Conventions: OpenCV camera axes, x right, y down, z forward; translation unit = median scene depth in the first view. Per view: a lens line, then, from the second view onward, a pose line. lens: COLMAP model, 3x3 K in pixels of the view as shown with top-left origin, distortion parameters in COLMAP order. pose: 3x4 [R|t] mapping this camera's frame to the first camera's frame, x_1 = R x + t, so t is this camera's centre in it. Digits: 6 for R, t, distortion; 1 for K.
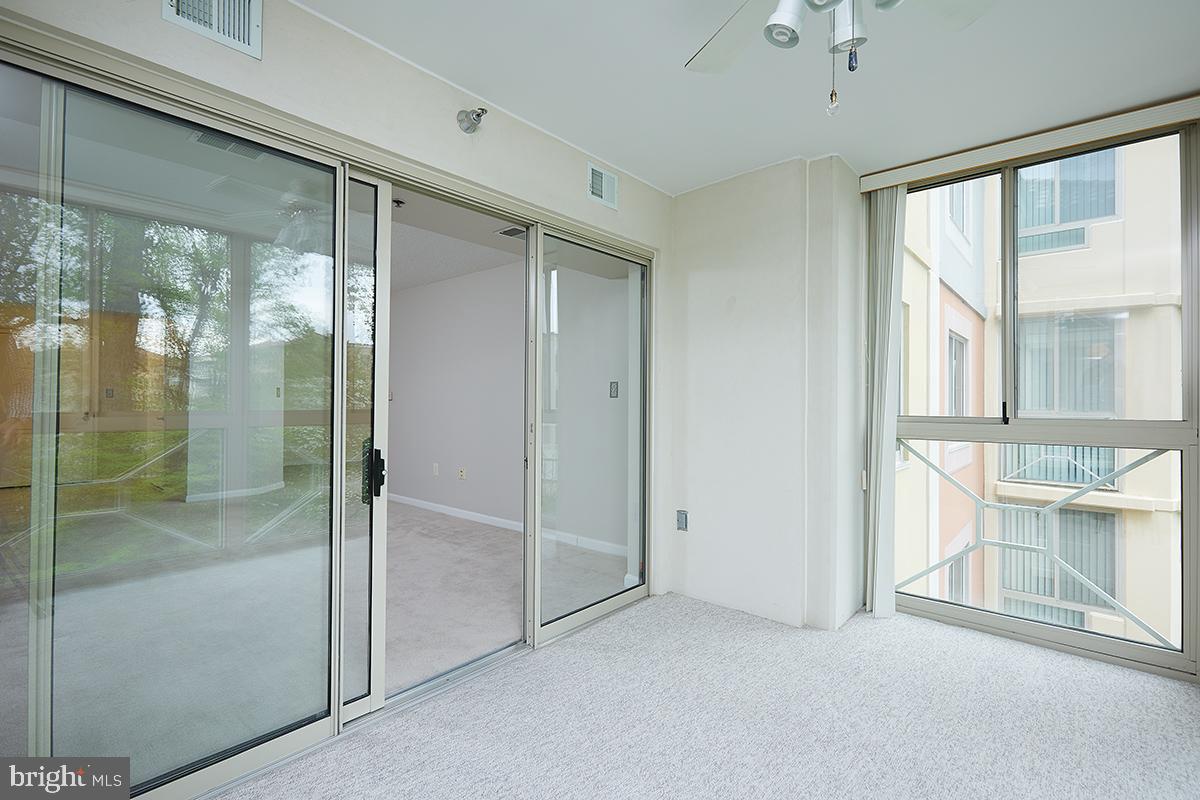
lens RADIAL K [[538.8, 0, 607.0], [0, 538.8, 401.3], [0, 0, 1]] dist [0.003806, 0.000110]
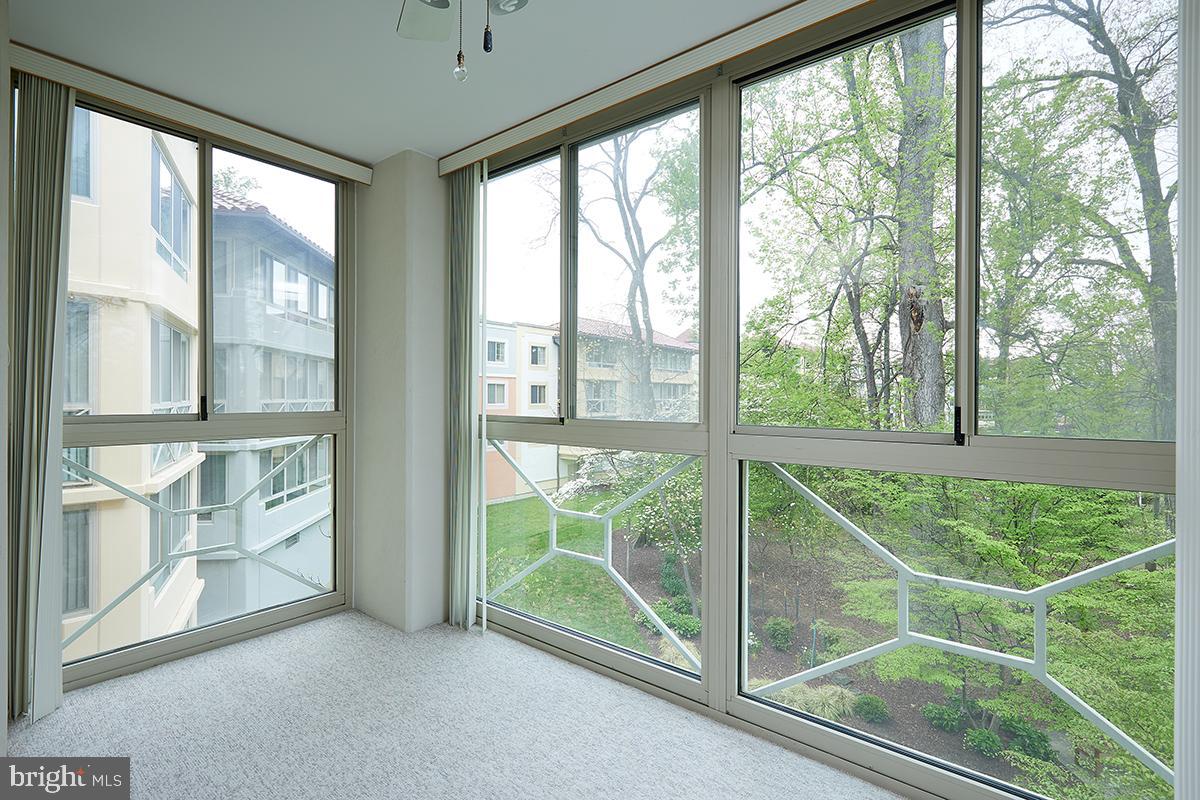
lens RADIAL K [[538.8, 0, 607.4], [0, 538.8, 399.7], [0, 0, 1]] dist [0.003806, 0.000110]
pose [[-0.060425, -0.001843, 0.998171, -0.221557], [-0.016607, 0.999862, 0.000841, -0.006973], [-0.998035, -0.016526, -0.060448, 0.359798]]
